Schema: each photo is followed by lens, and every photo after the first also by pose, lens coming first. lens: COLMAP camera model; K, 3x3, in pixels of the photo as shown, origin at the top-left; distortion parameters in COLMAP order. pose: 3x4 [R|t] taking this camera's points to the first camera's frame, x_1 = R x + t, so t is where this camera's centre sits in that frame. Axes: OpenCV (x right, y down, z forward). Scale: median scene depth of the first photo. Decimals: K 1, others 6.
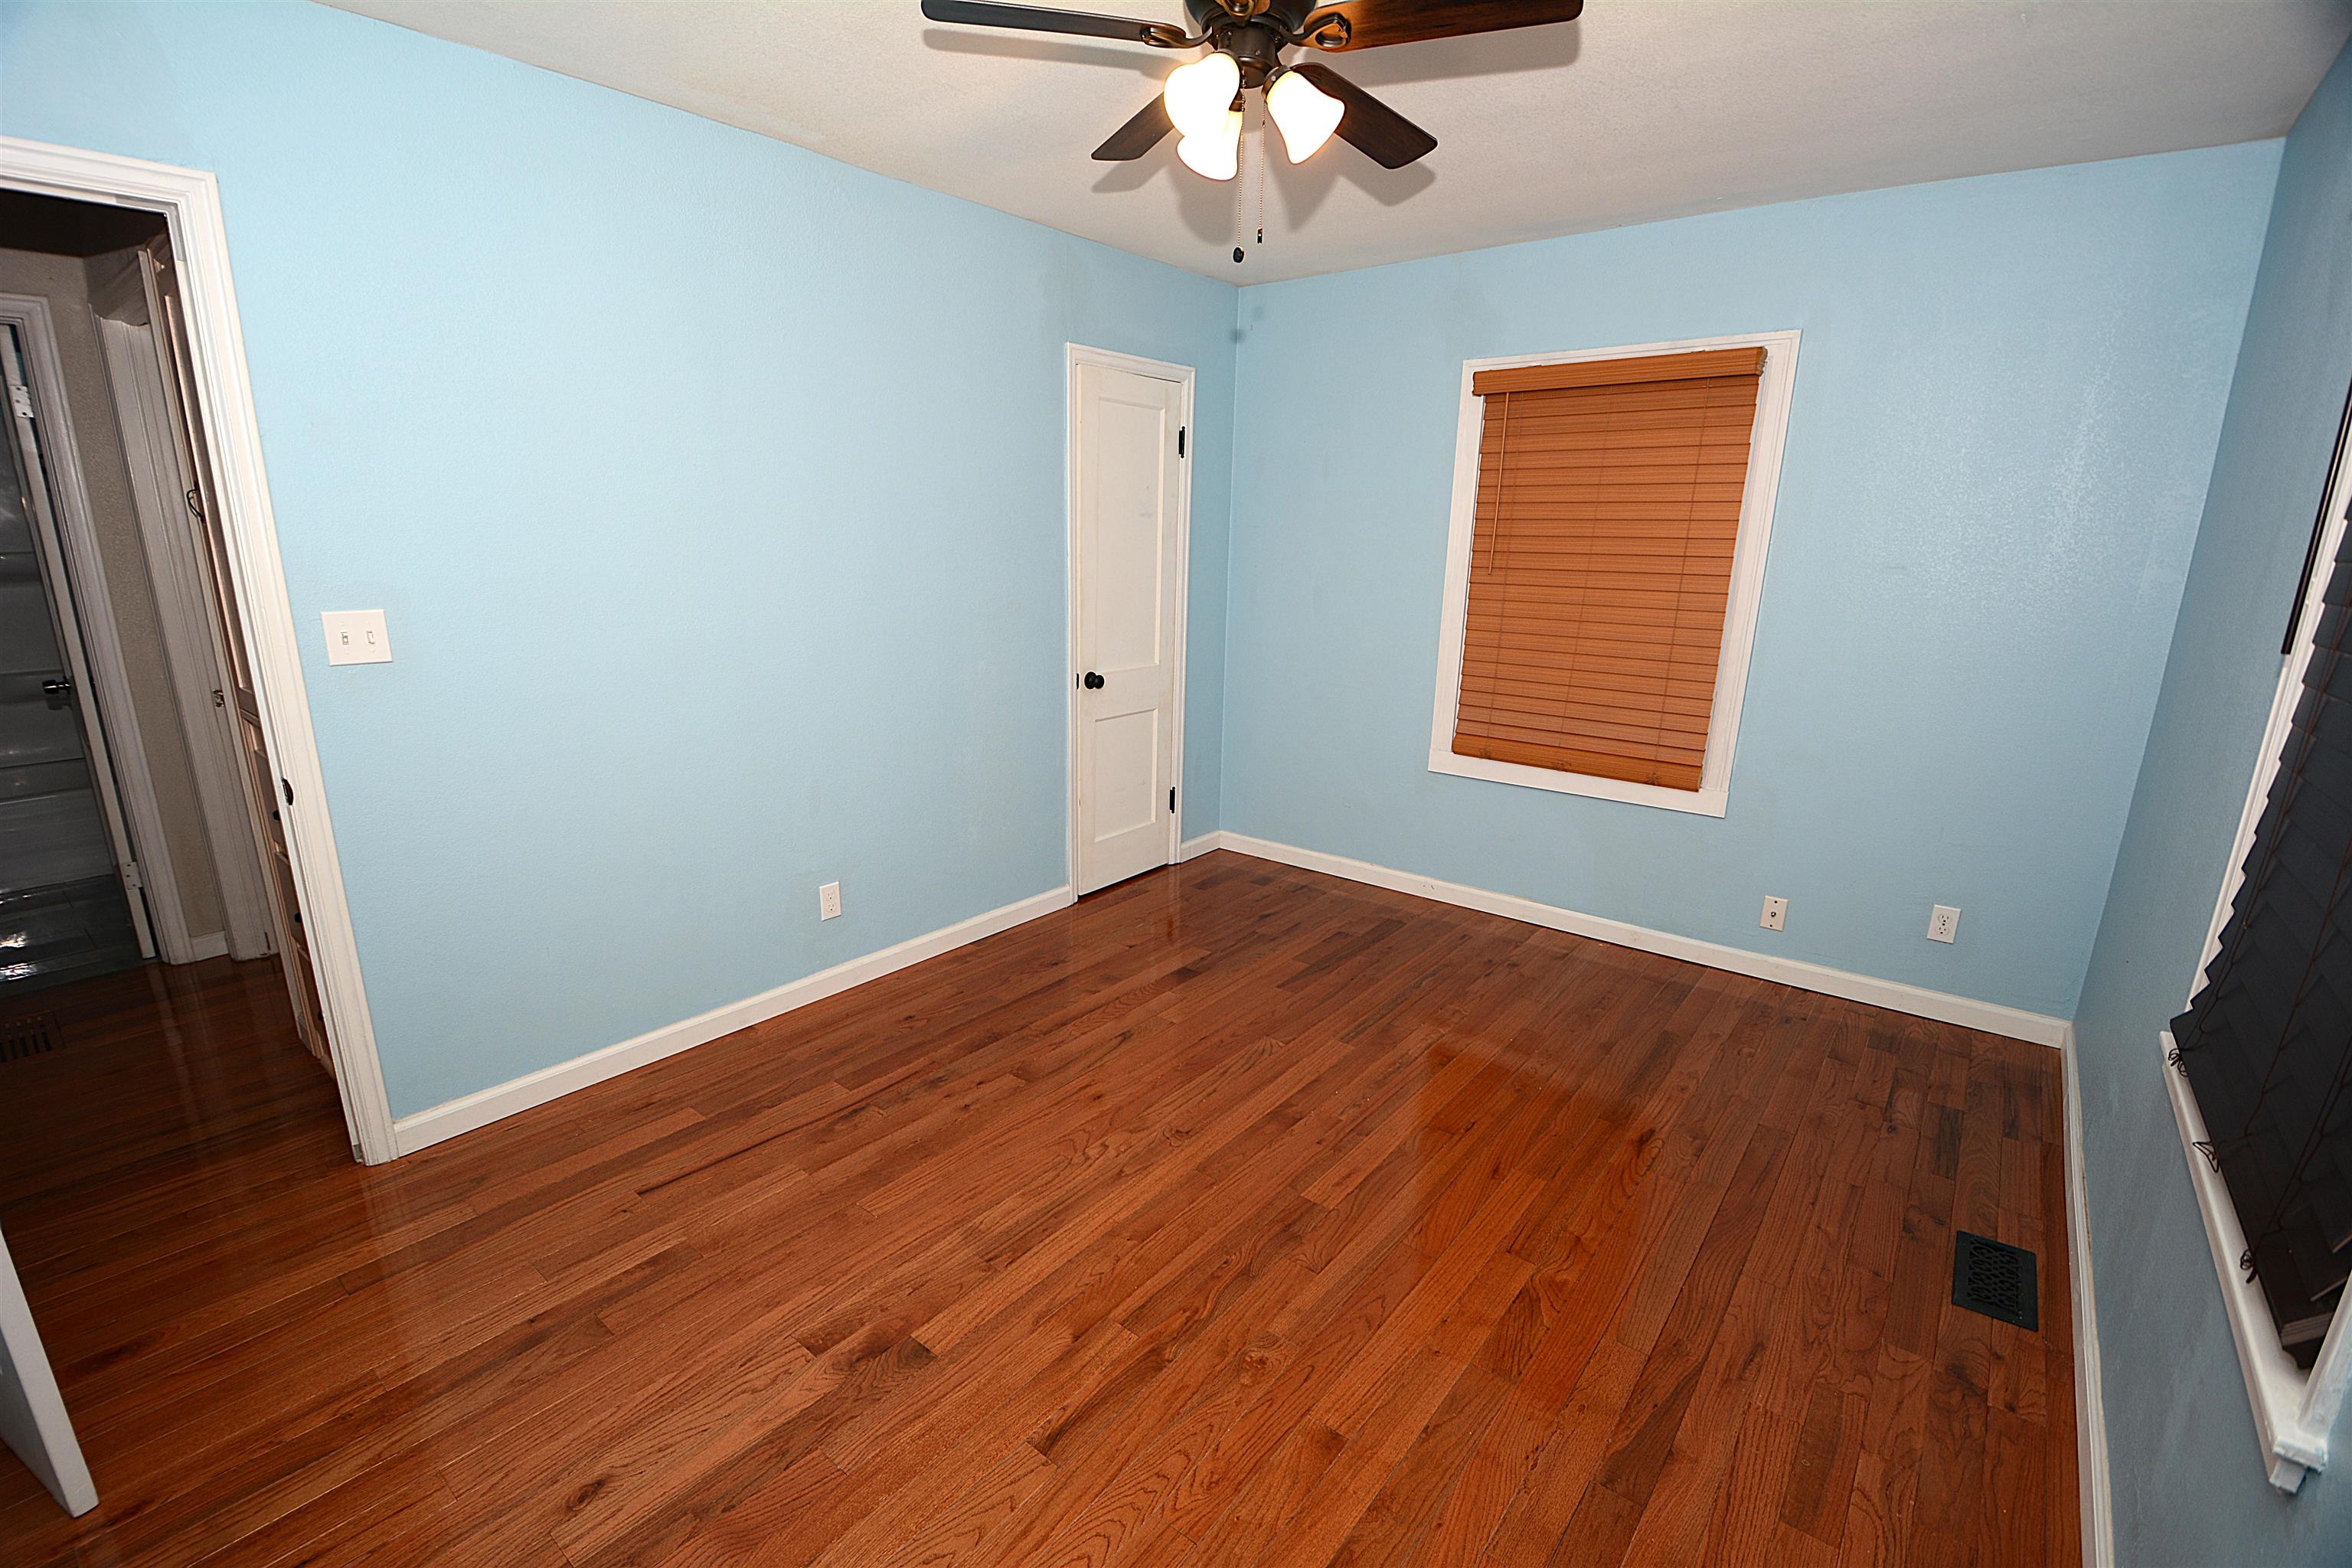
lens RADIAL K [[1030.3, 0, 1158.8], [0, 1030.3, 812.0], [0, 0, 1]] dist [0.013306, -0.022023]
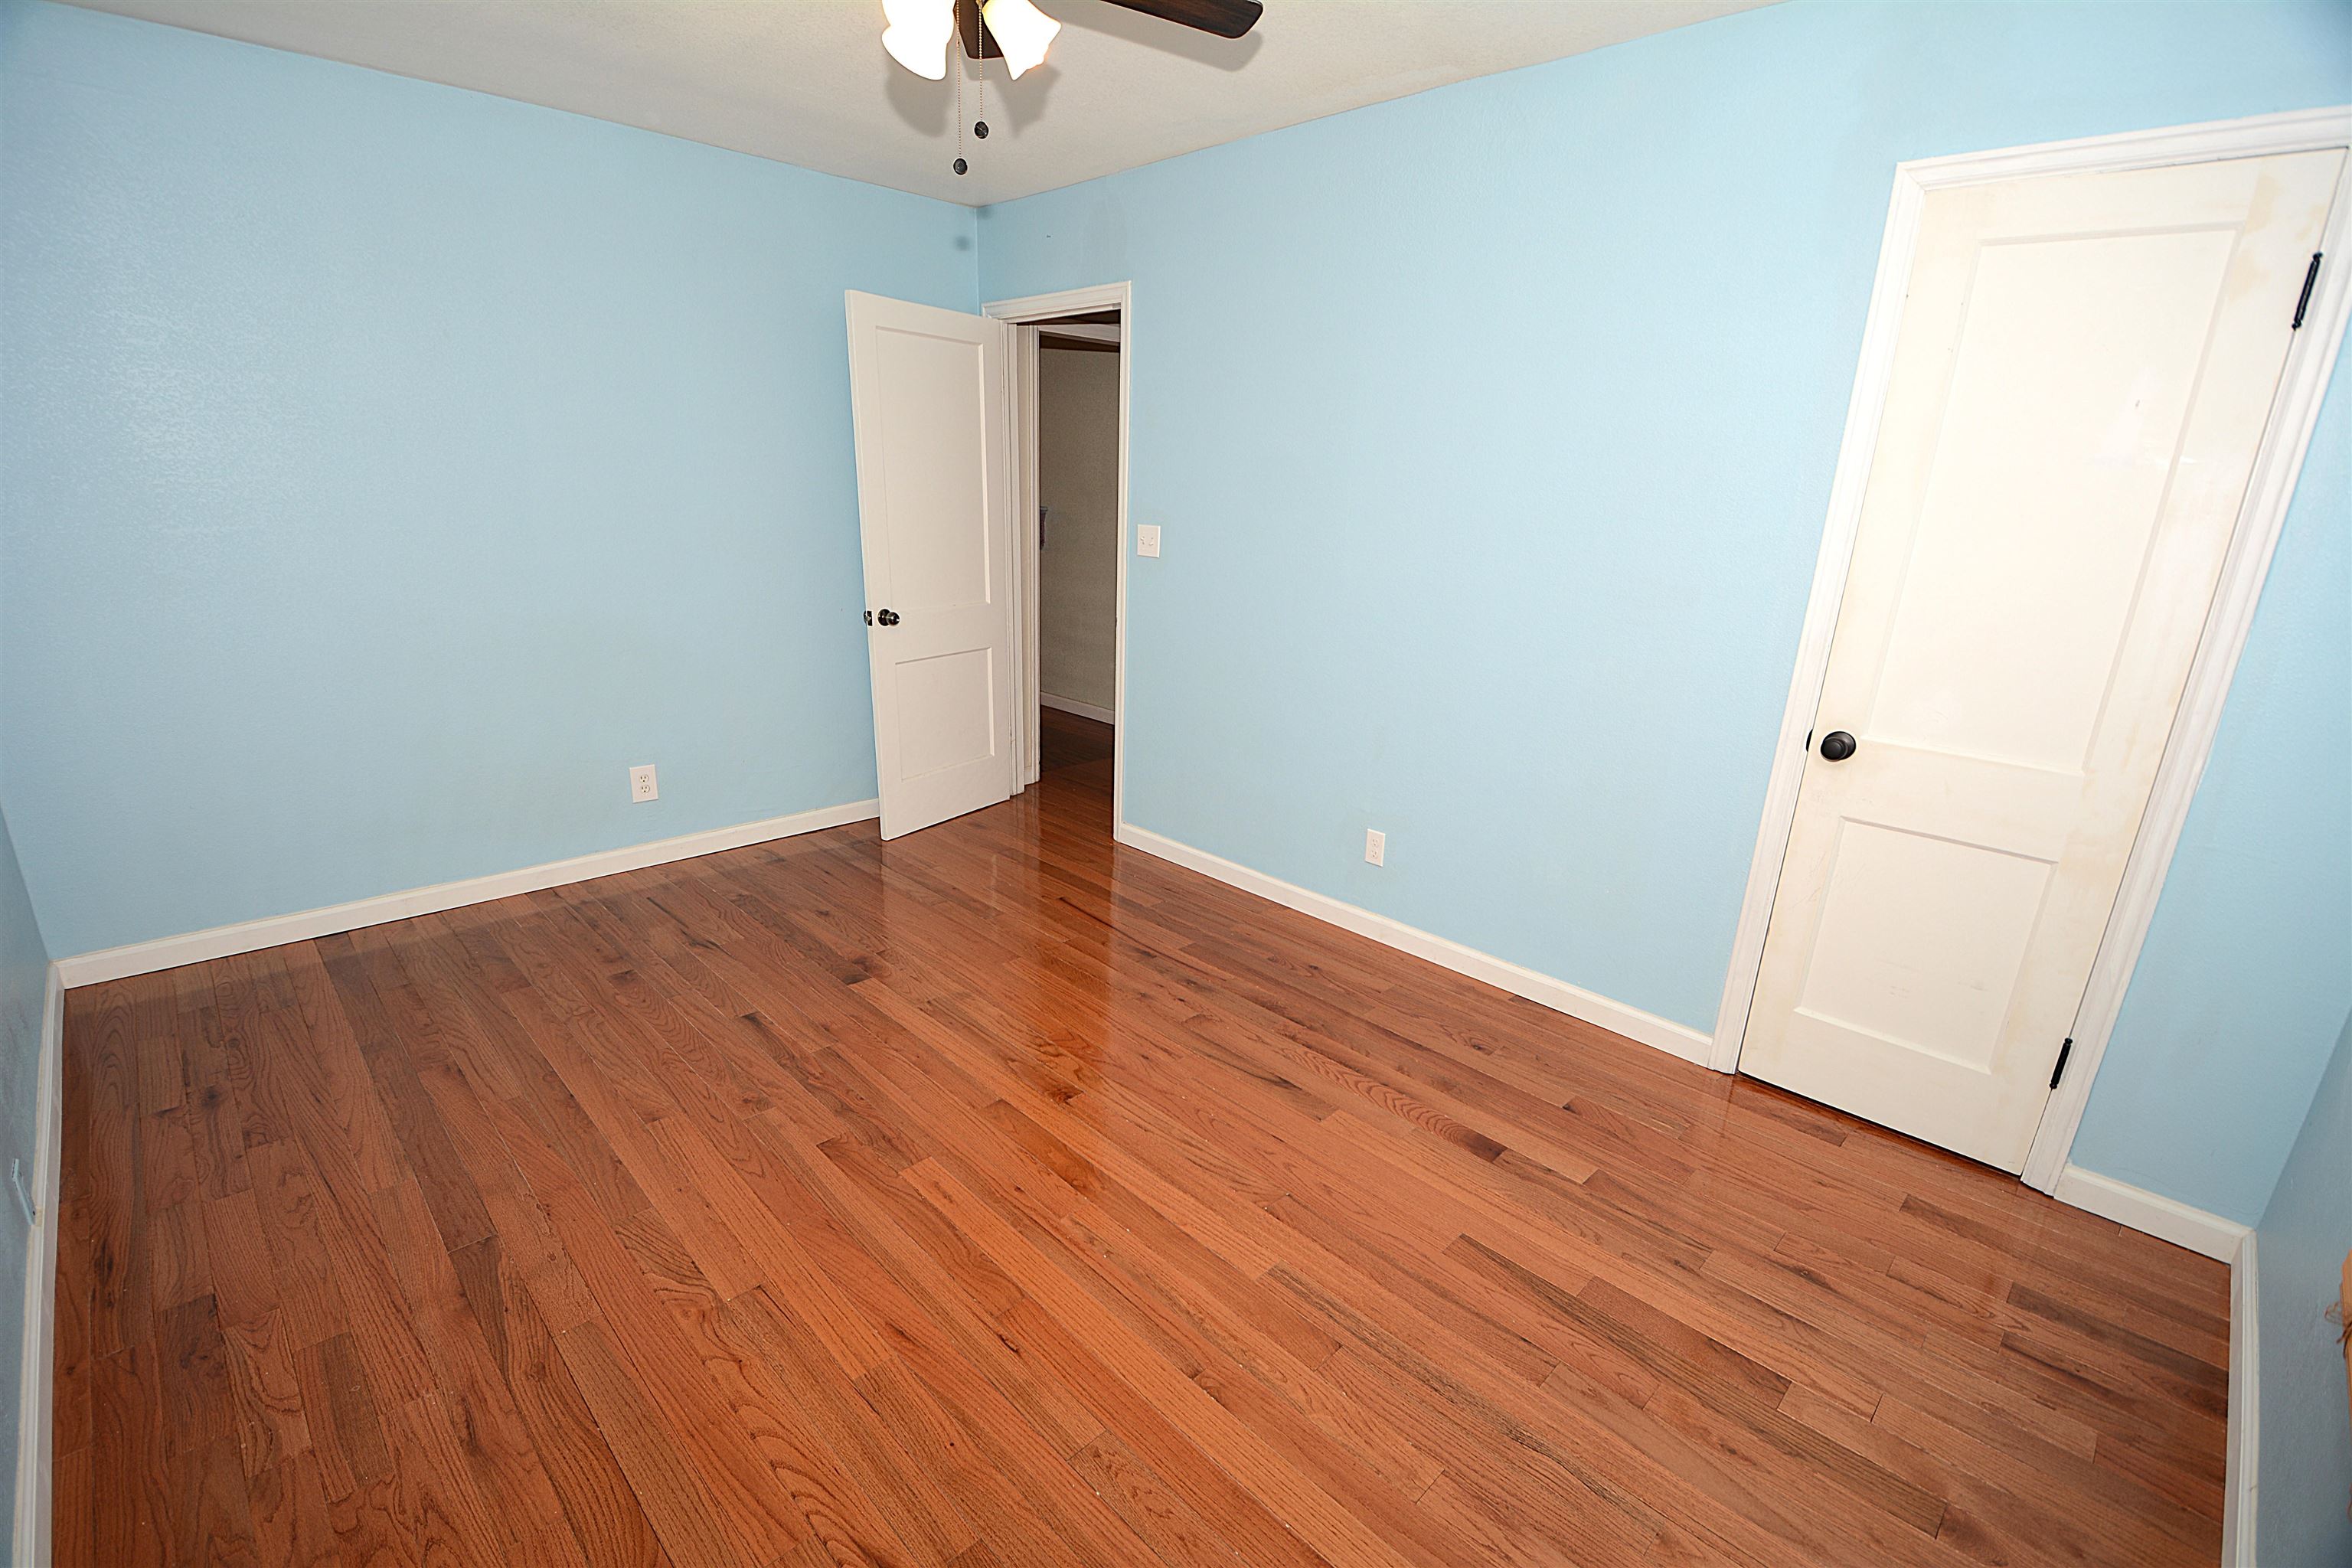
lens RADIAL K [[1030.3, 0, 1158.8], [0, 1030.3, 812.0], [0, 0, 1]] dist [0.013306, -0.022023]
pose [[-0.110361, 0.288235, -0.951179, 0.737805], [-0.292724, 0.905149, 0.308250, -0.218854], [0.949807, 0.312452, -0.015520, 0.880989]]
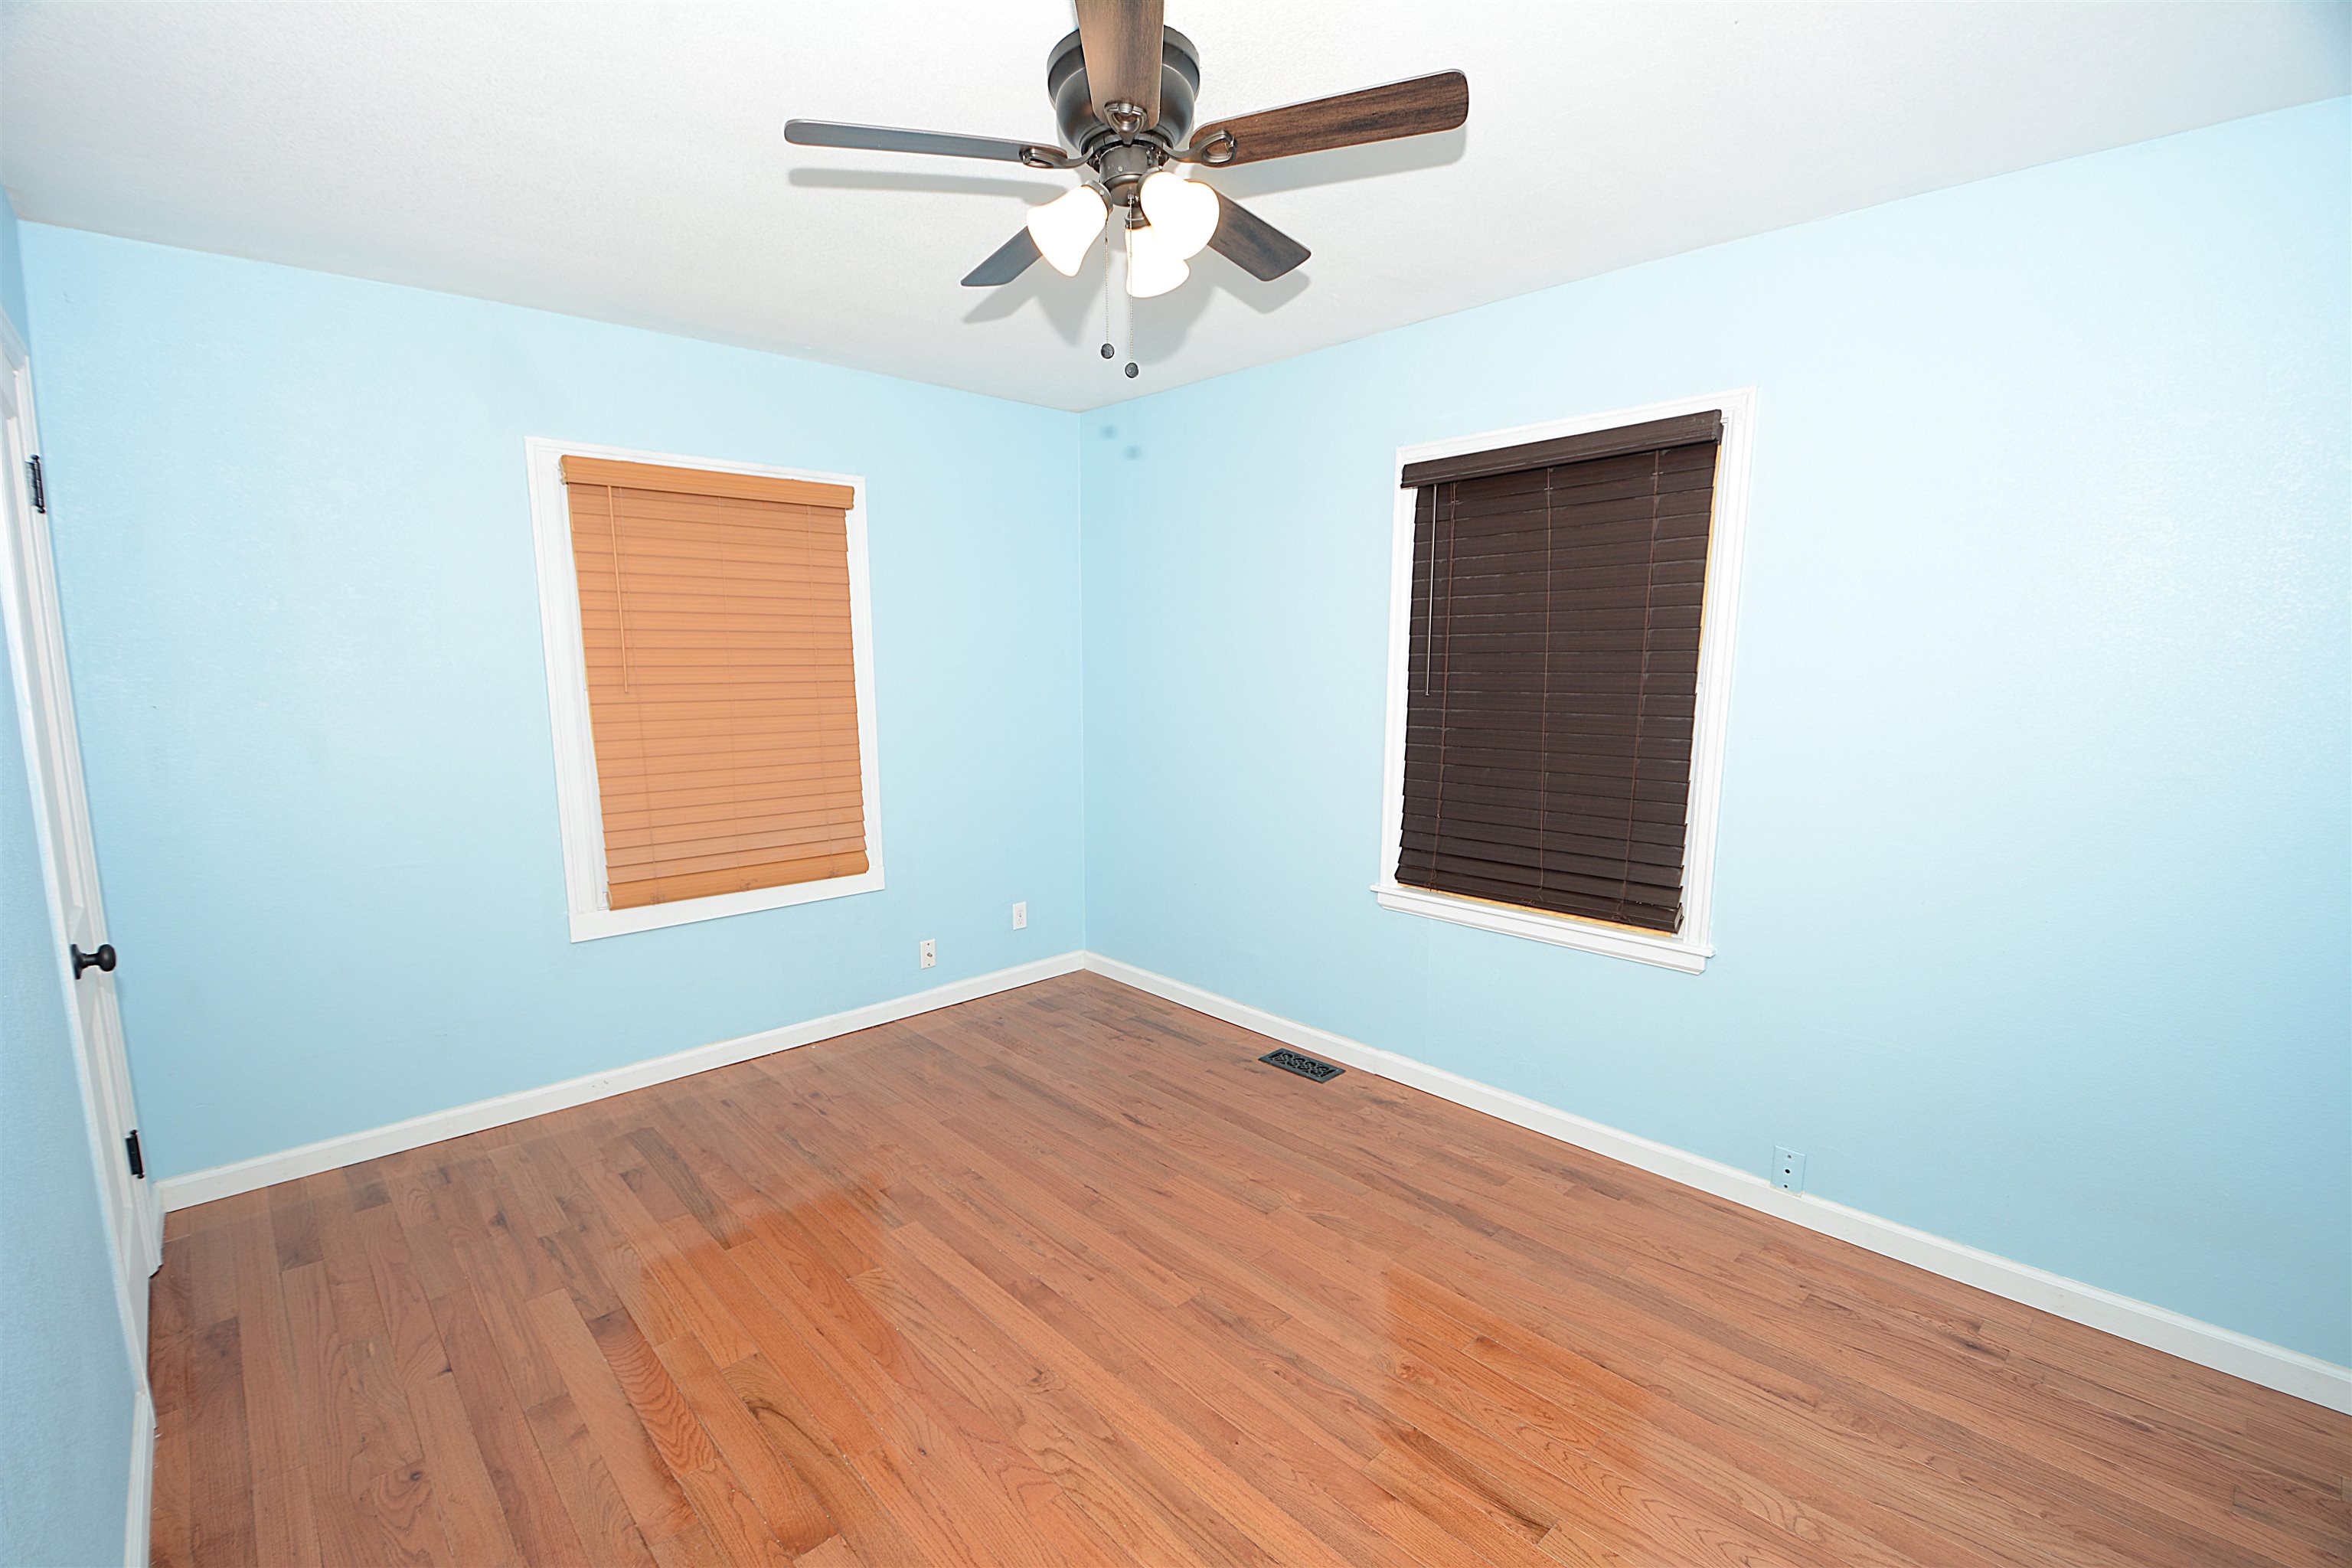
lens RADIAL K [[1030.3, 0, 1158.8], [0, 1030.3, 812.0], [0, 0, 1]] dist [0.013306, -0.022023]
pose [[0.141298, -0.169518, 0.975345, -0.591202], [0.259261, 0.957180, 0.128802, -0.168396], [-0.955415, 0.234670, 0.179197, 0.574735]]
